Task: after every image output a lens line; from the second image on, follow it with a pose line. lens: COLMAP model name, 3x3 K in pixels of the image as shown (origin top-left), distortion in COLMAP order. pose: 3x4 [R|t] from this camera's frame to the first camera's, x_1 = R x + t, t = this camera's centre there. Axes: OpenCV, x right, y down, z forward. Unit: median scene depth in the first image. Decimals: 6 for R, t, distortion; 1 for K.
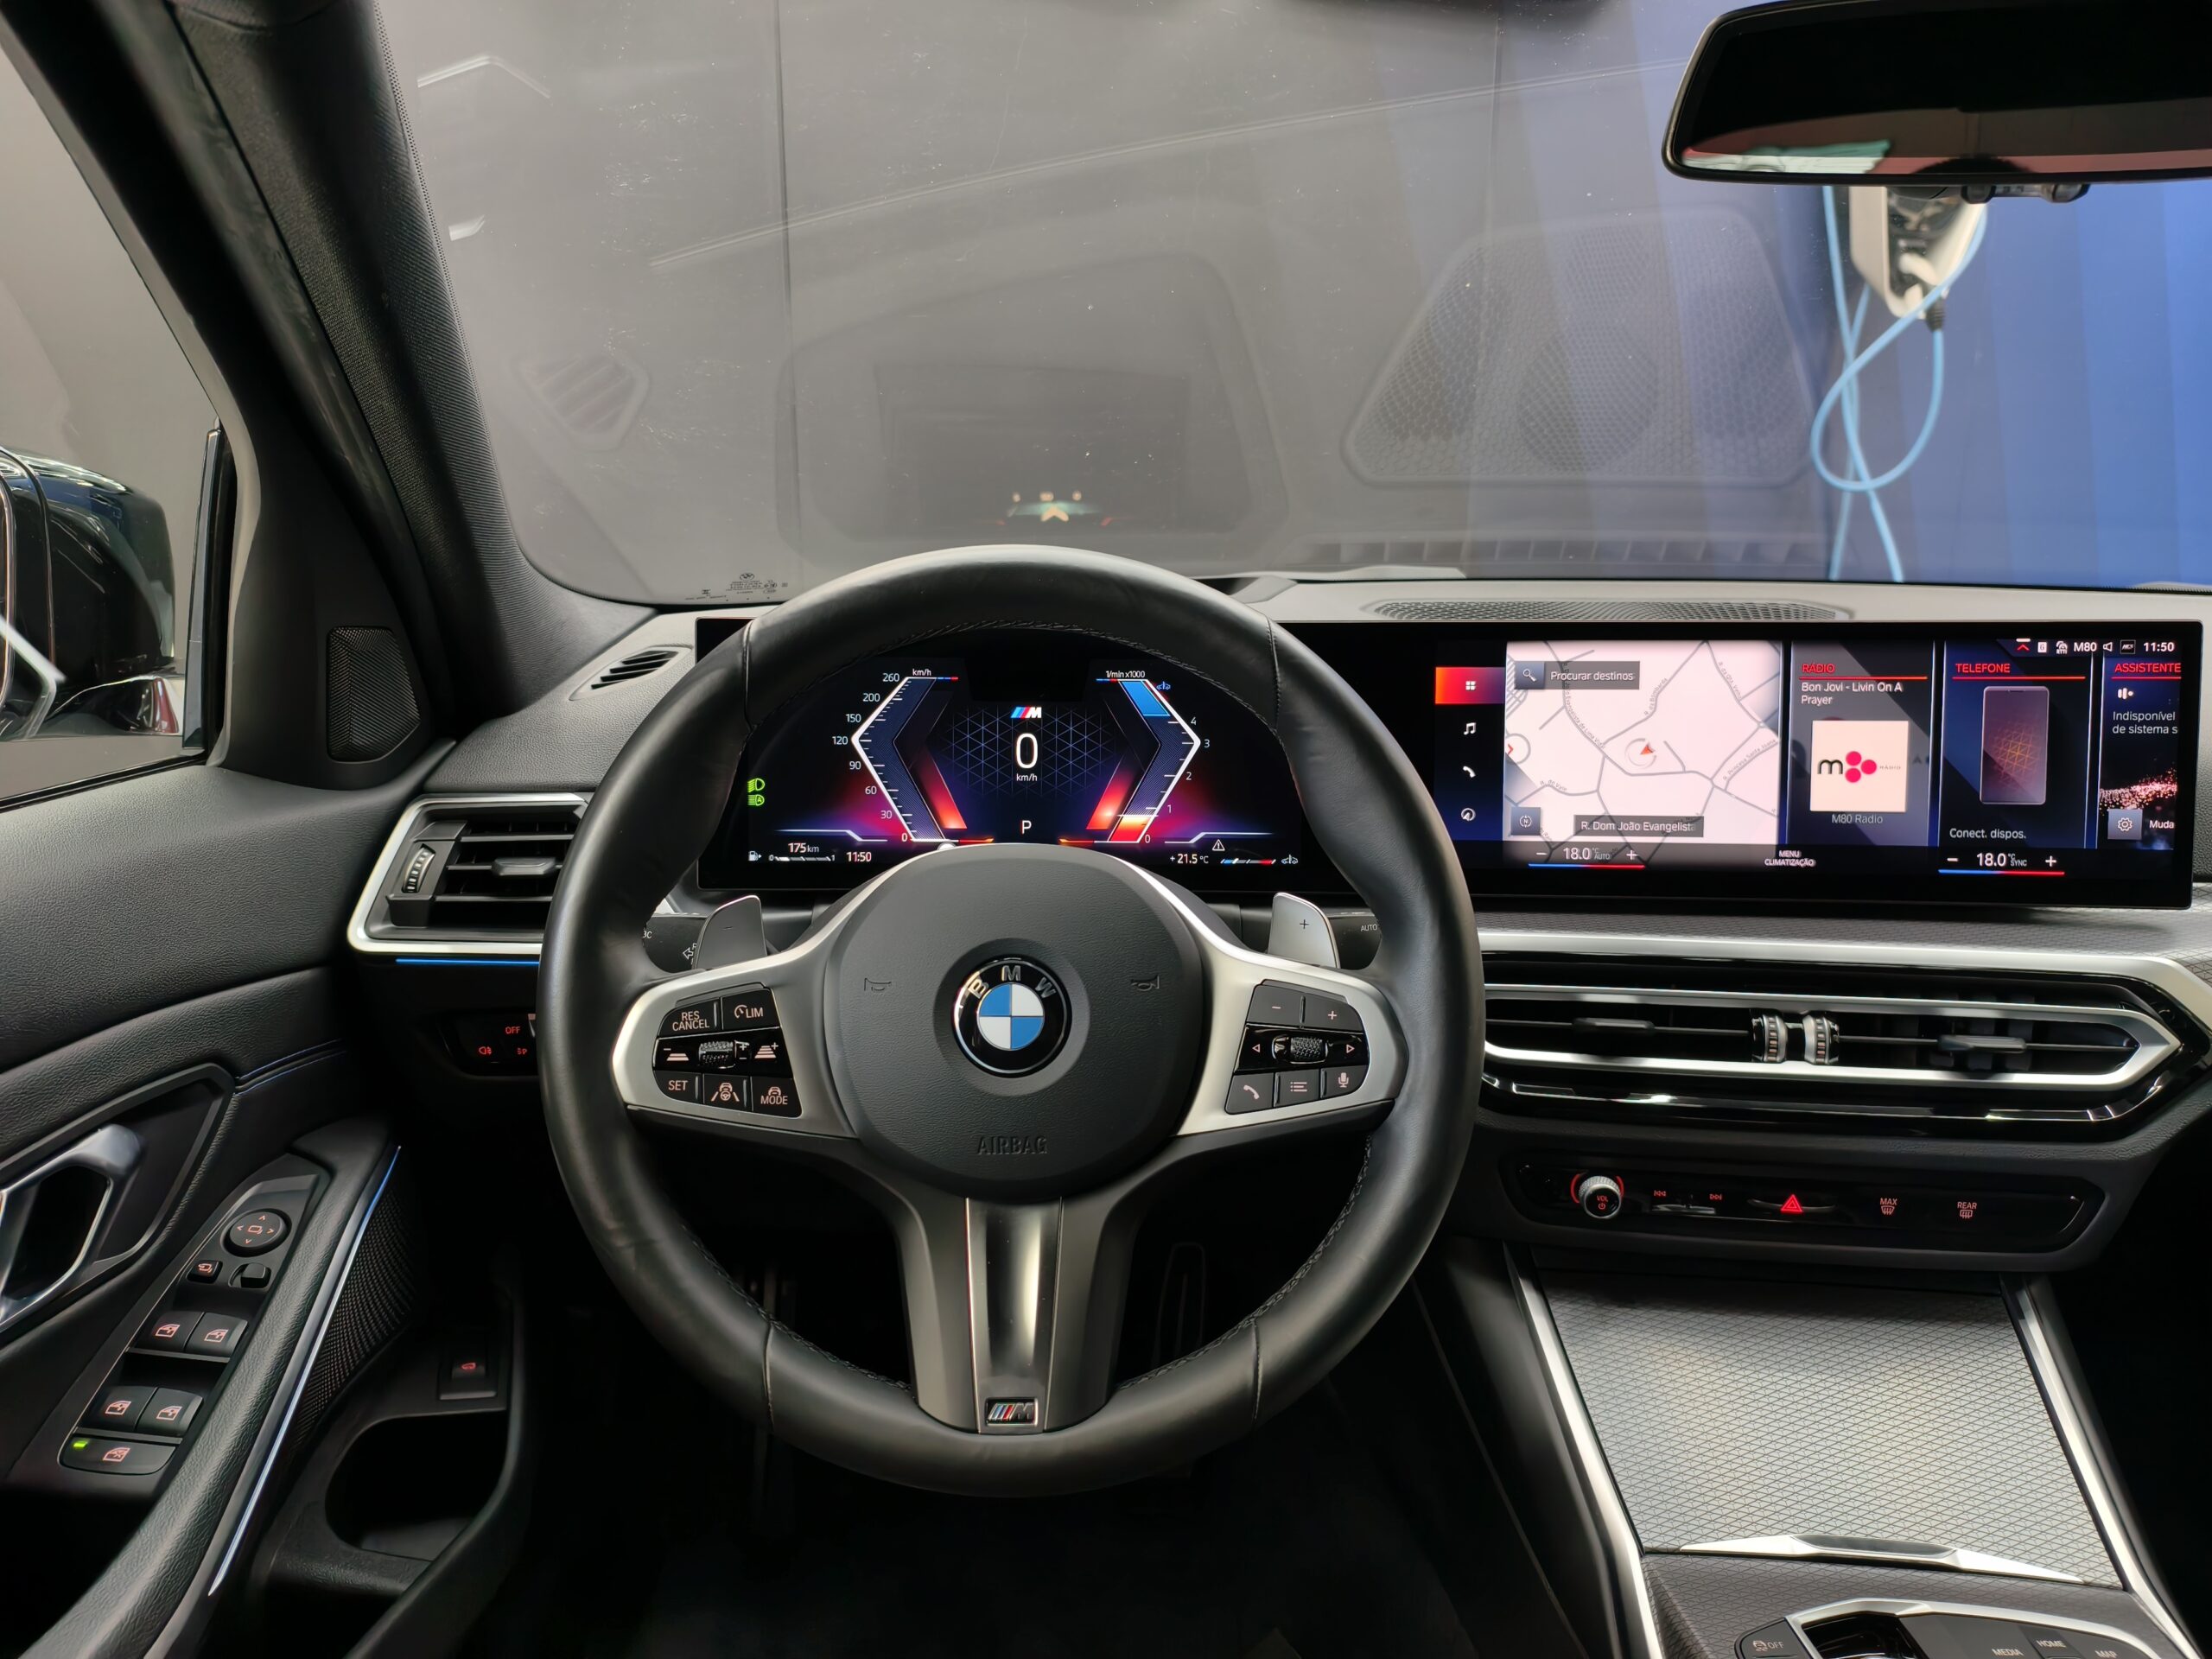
lens RADIAL K [[1535.6, 0, 1100.6], [0, 1535.6, 820.4], [0, 0, 1]] dist [0.007144, -0.017169]
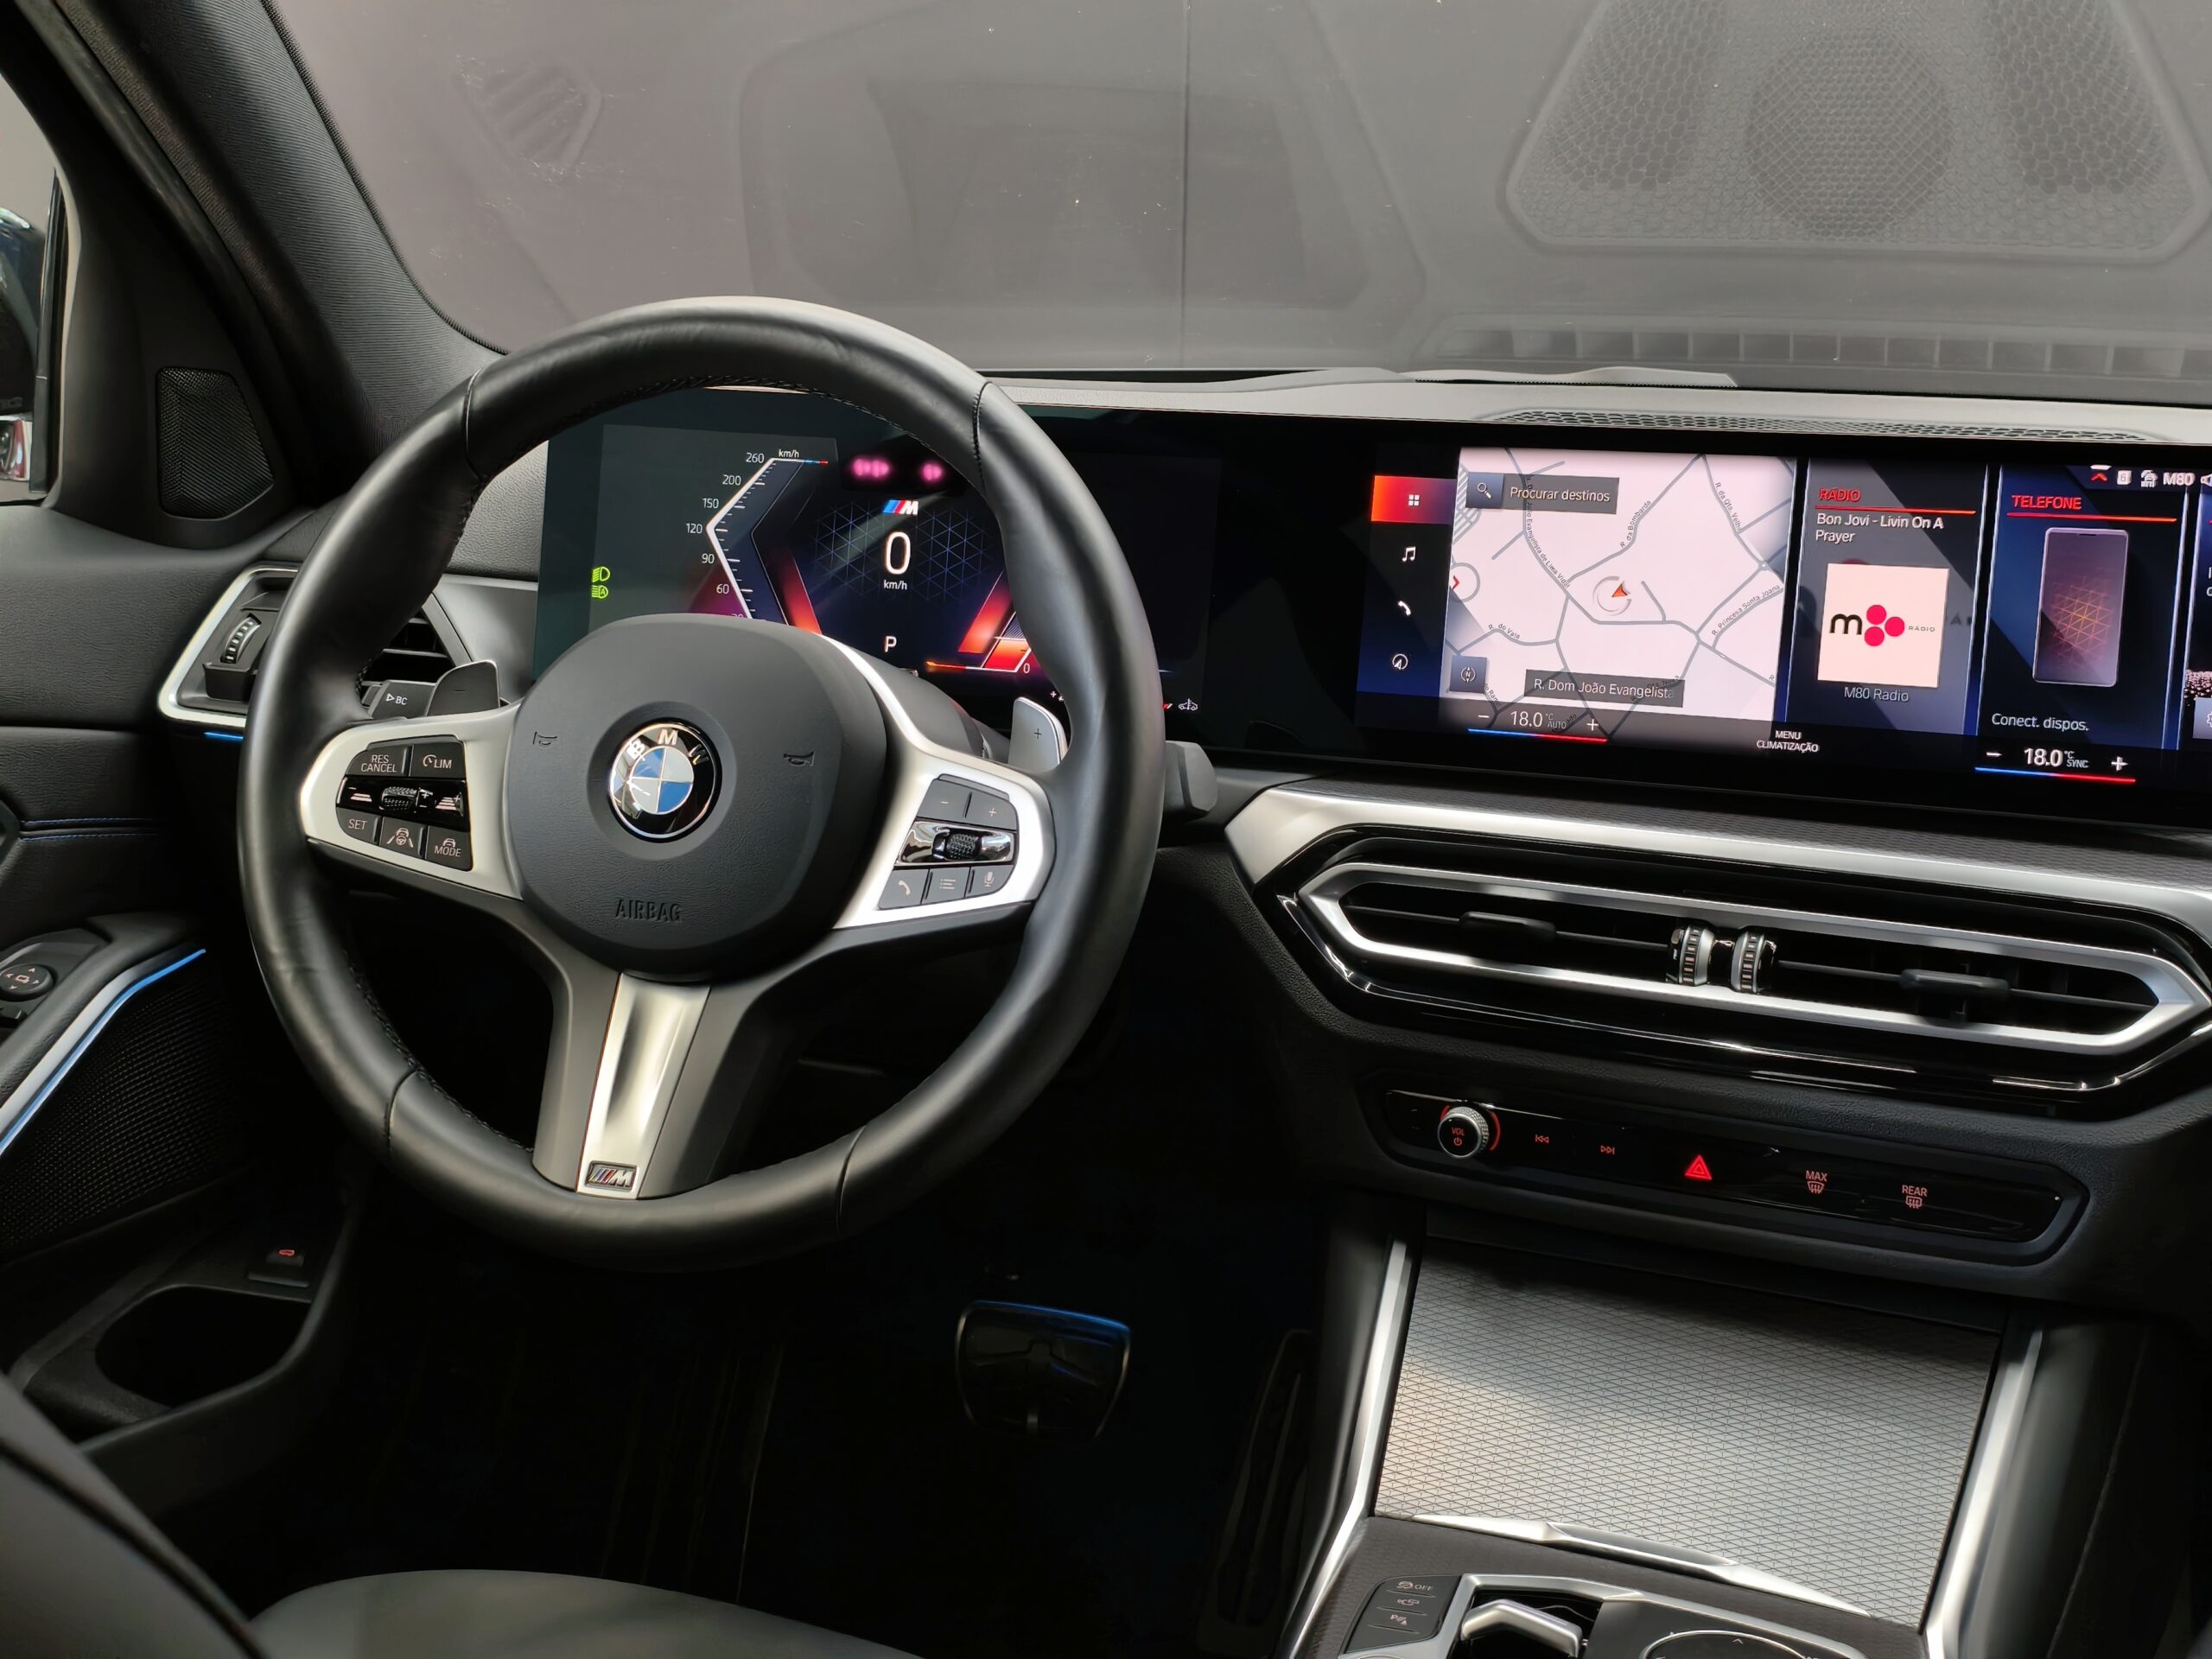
lens RADIAL K [[2997.3, 0, 1104.4], [0, 2997.3, 819.4], [0, 0, 1]] dist [0.165032, -0.627460]
pose [[0.947933, 0.080831, -0.308043, 0.605322], [-0.089534, 0.995883, -0.014199, 0.118281], [0.305627, 0.041040, 0.951267, -0.549120]]
